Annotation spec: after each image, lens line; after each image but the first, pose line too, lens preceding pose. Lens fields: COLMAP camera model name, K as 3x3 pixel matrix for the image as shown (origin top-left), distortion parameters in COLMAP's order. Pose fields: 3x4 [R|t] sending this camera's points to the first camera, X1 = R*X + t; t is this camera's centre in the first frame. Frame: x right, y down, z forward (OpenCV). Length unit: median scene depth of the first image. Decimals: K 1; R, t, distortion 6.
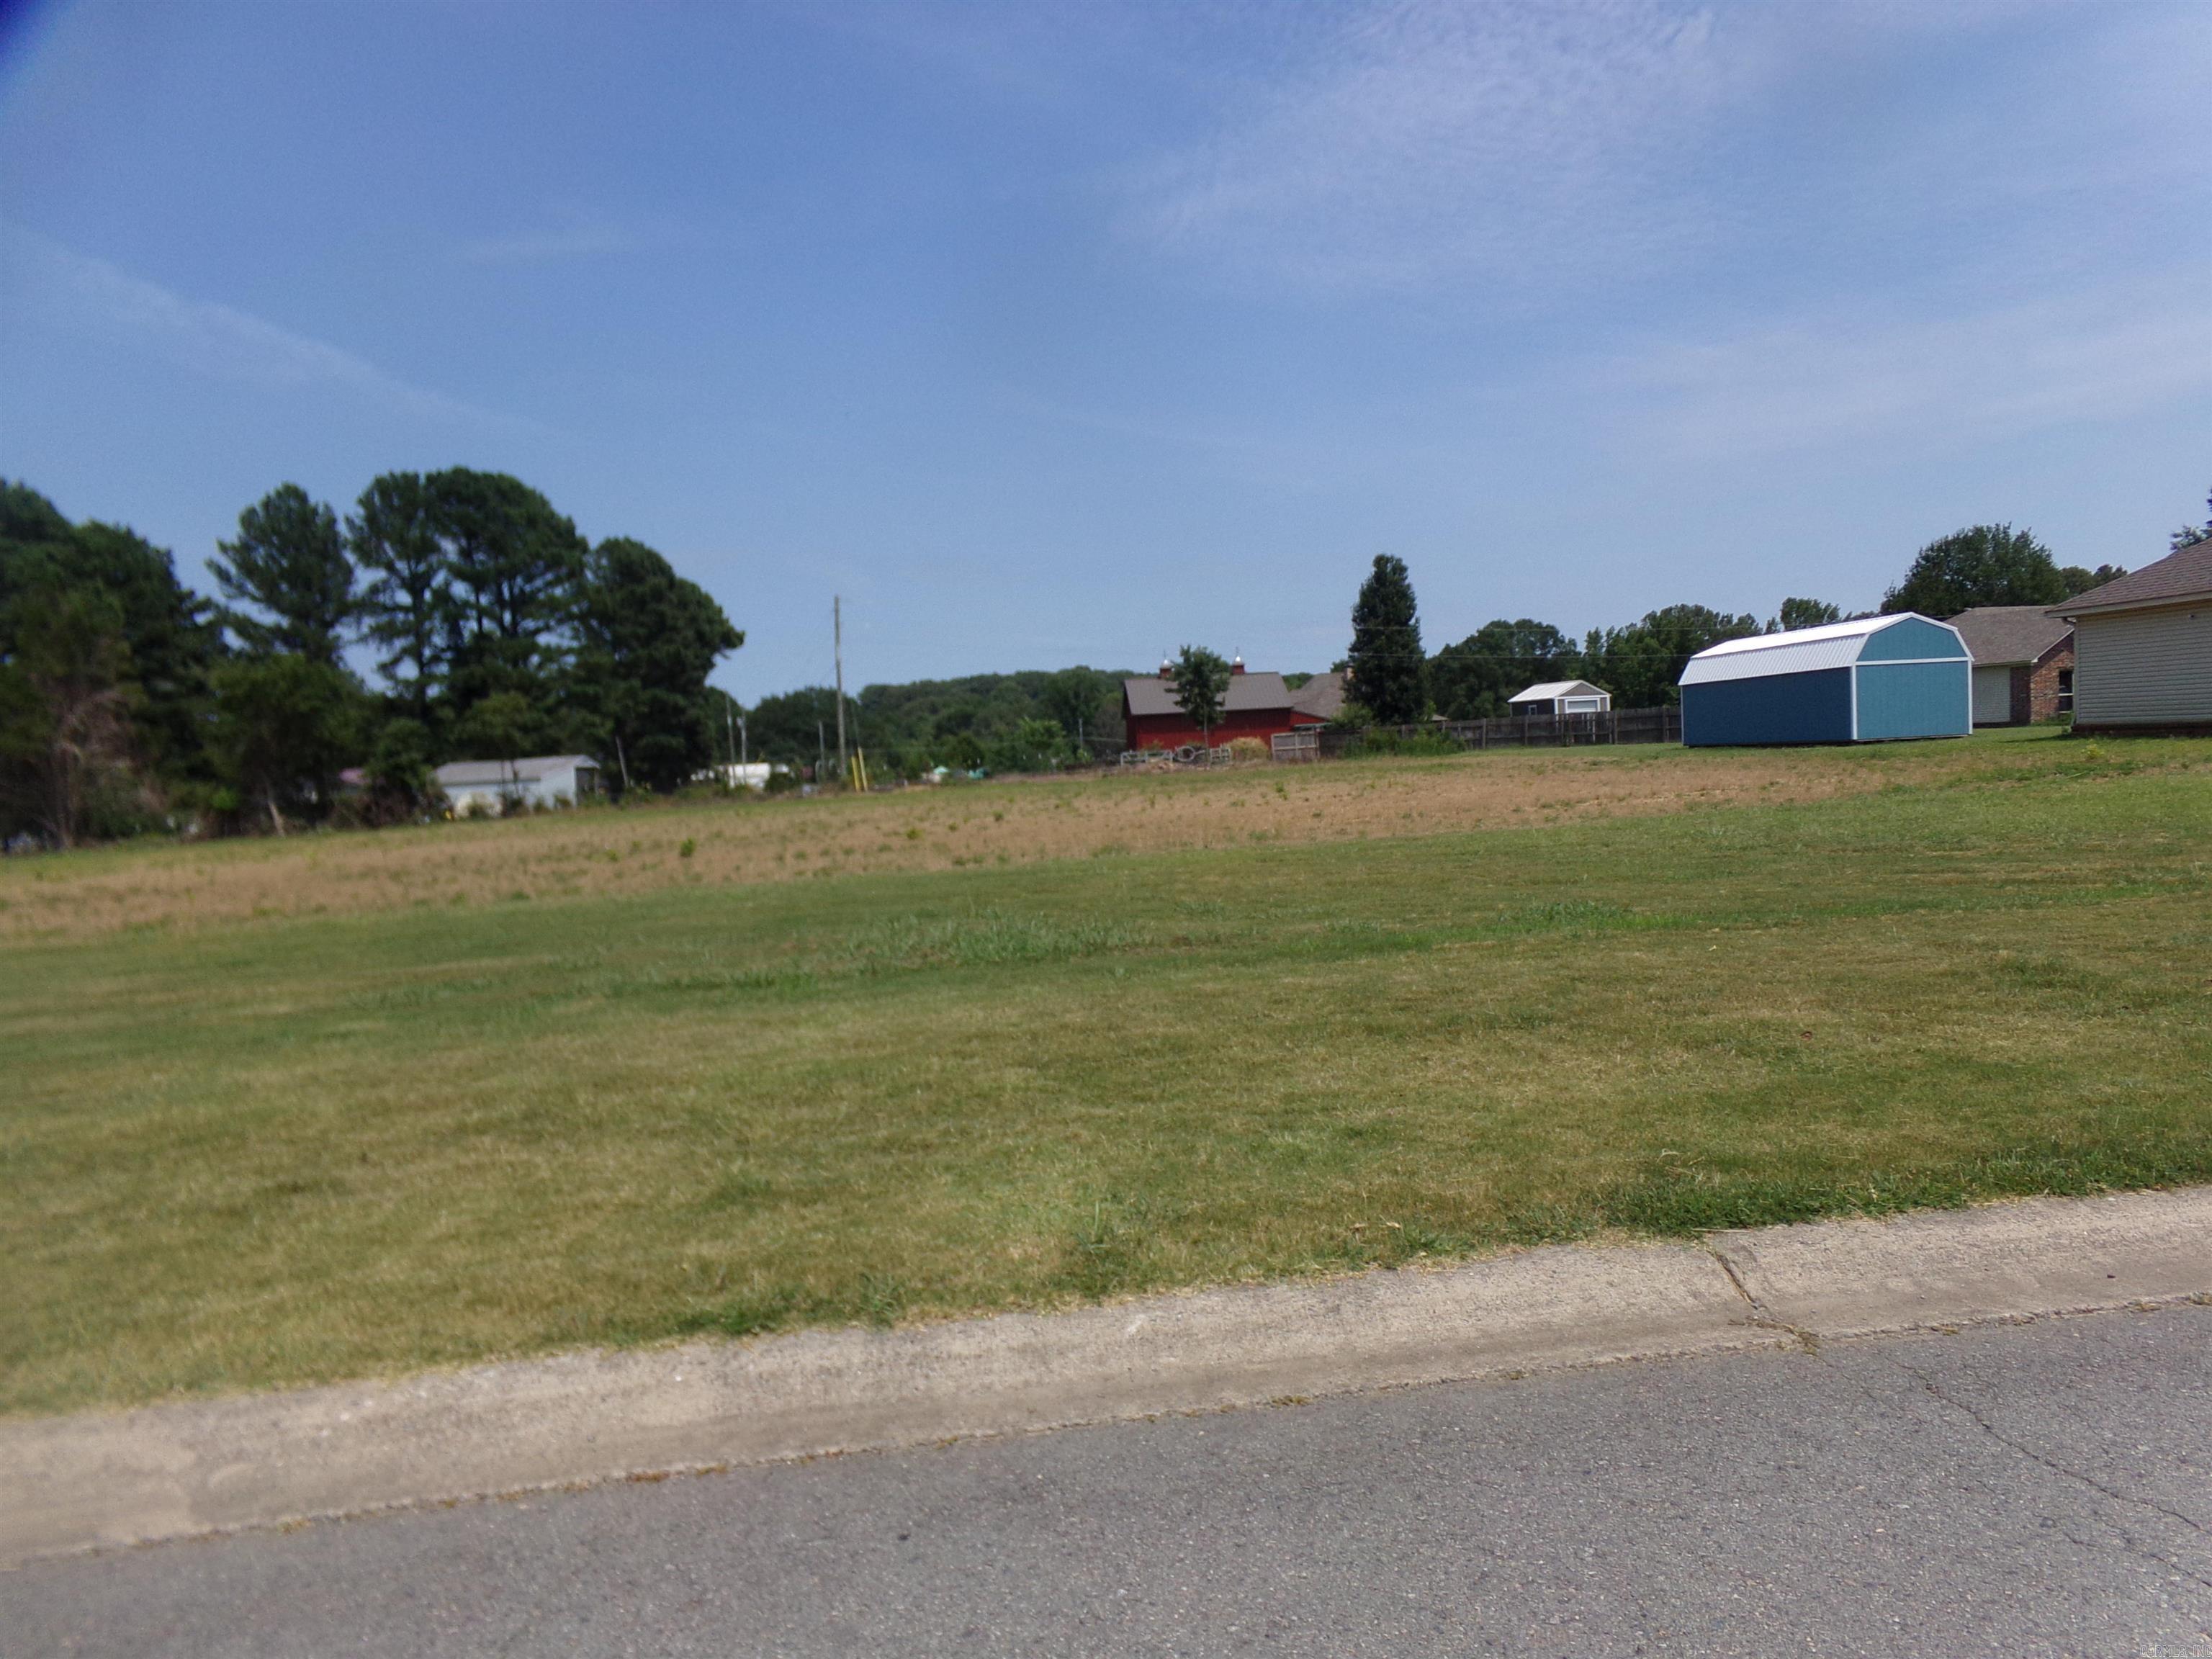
lens RADIAL K [[1521.6, 0, 1125.3], [0, 1521.6, 828.6], [0, 0, 1]] dist [-0.063314, 0.100576]
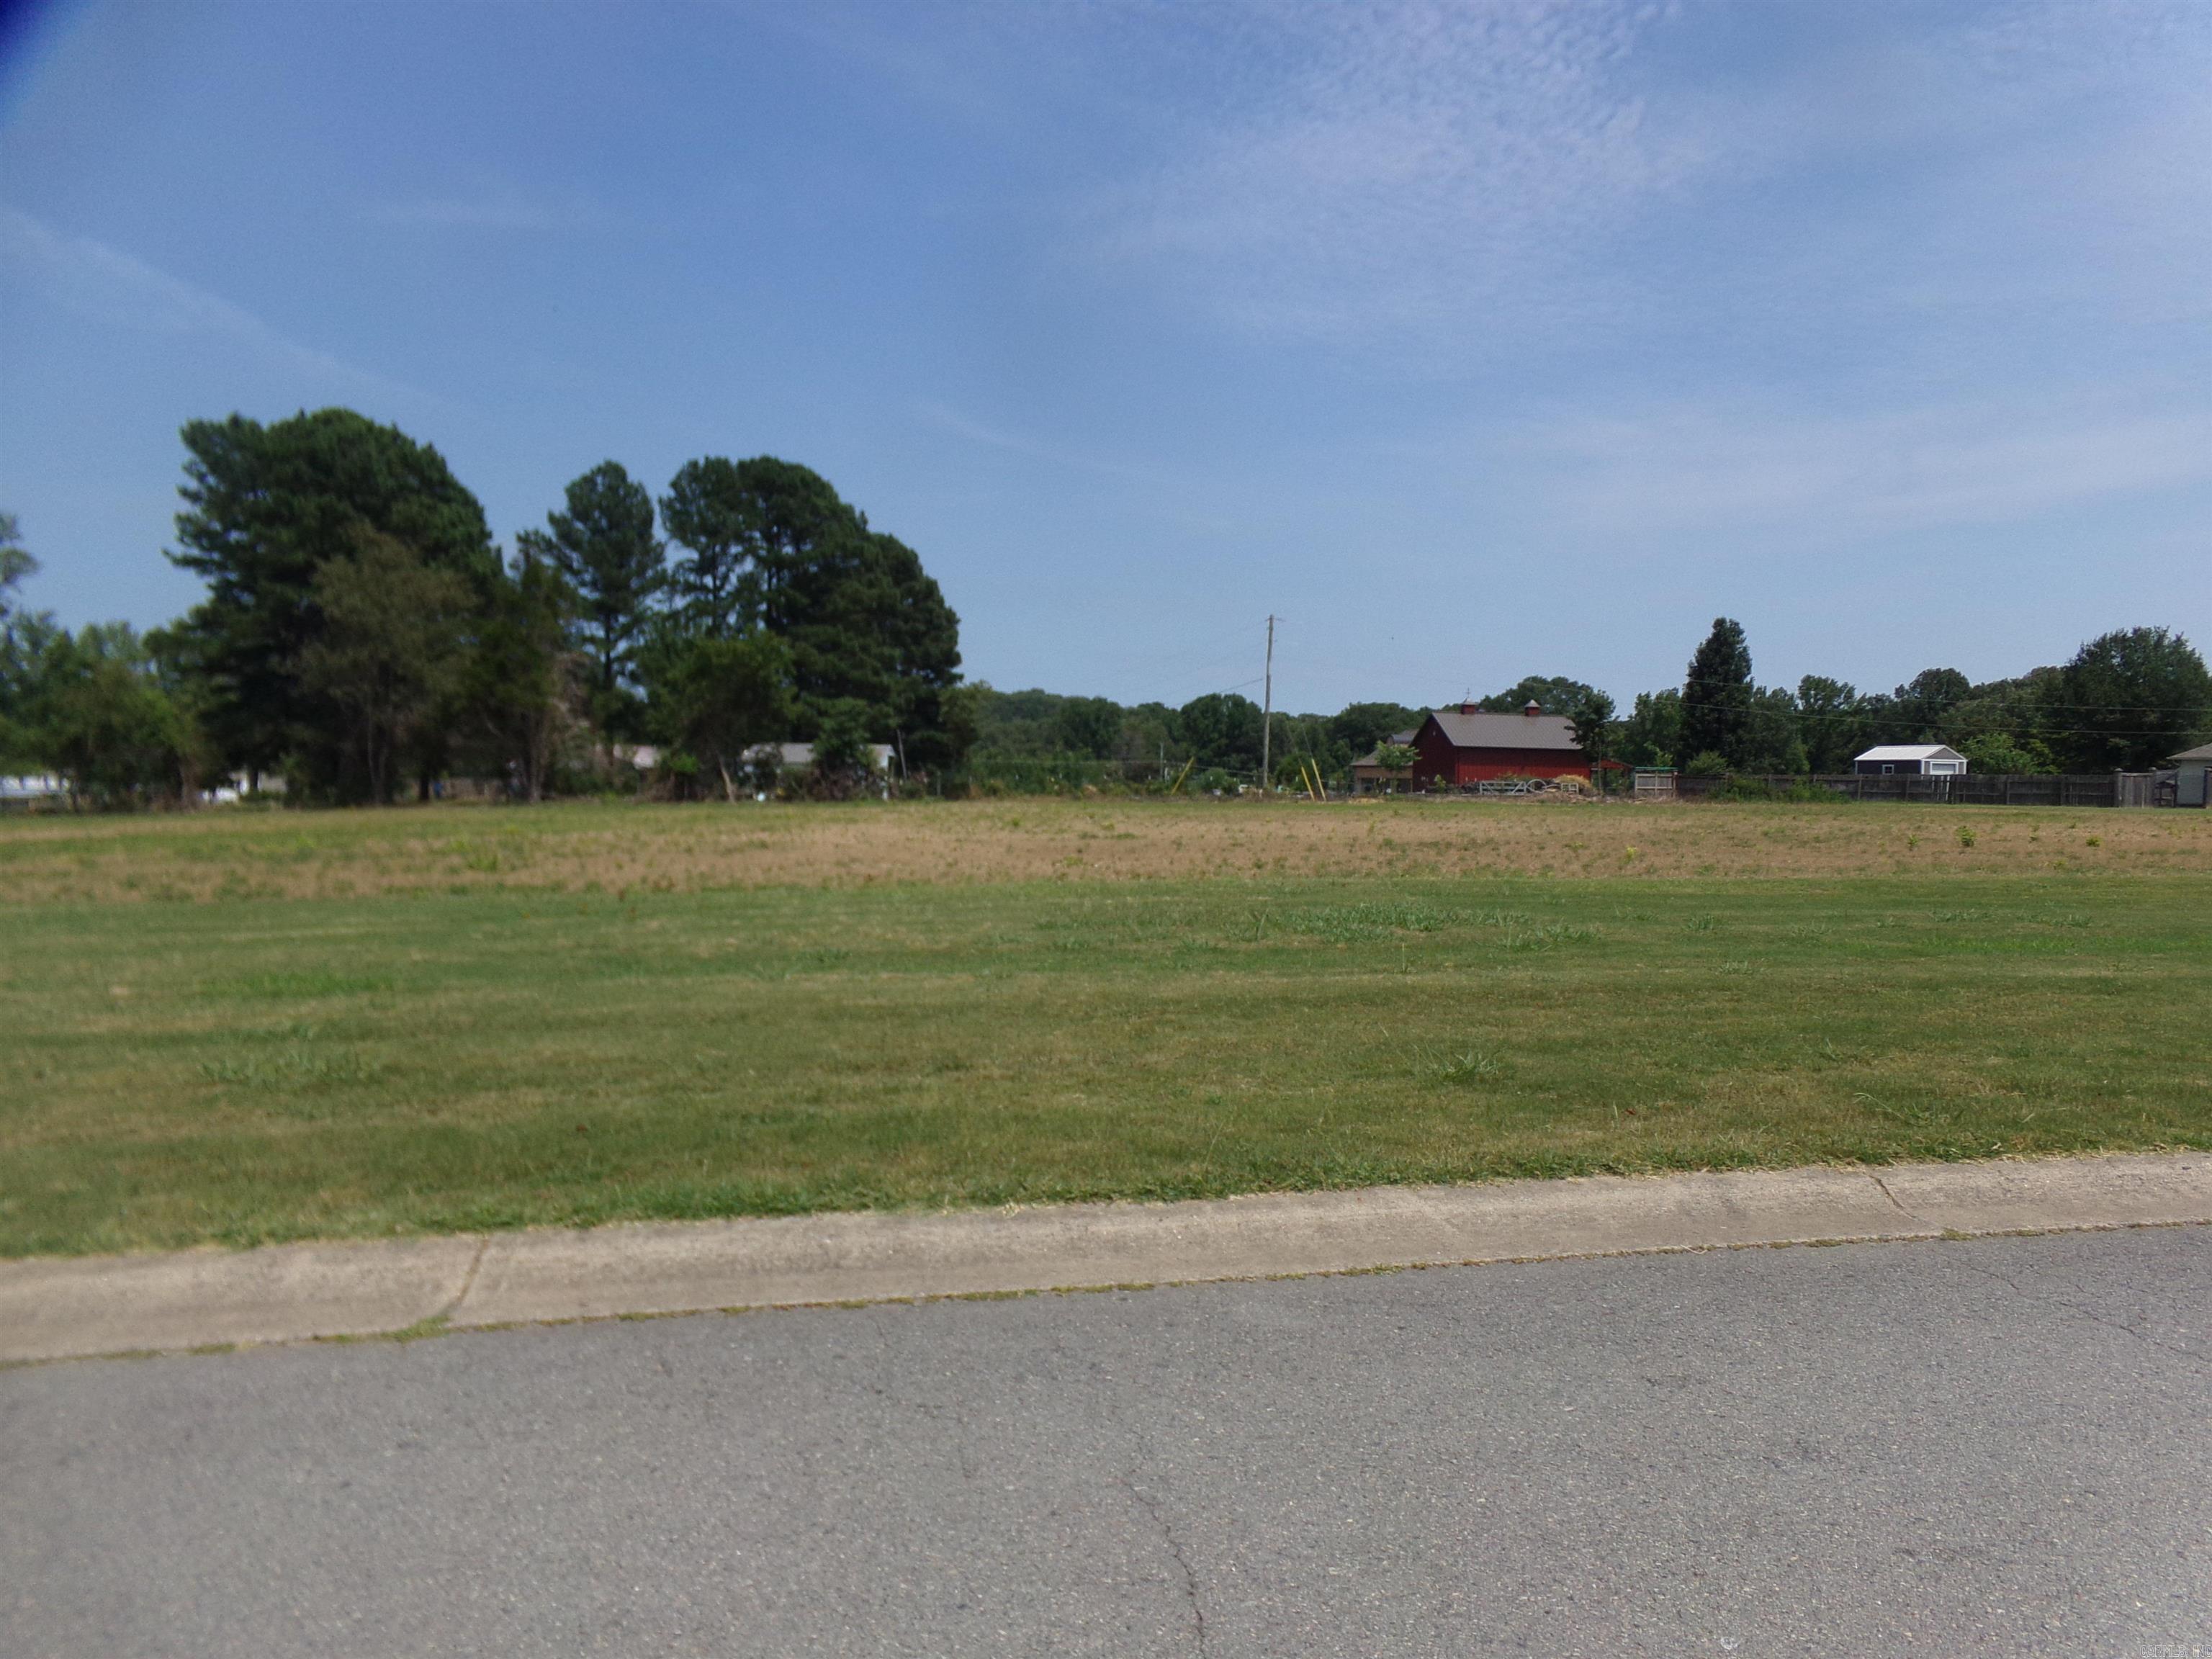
lens RADIAL K [[1521.6, 0, 1107.2], [0, 1521.6, 852.6], [0, 0, 1]] dist [-0.063314, 0.100576]
pose [[0.995048, 0.066921, 0.073495, -0.630013], [-0.066753, 0.997758, -0.004741, 0.044208], [-0.073648, -0.000189, 0.997284, -0.100033]]
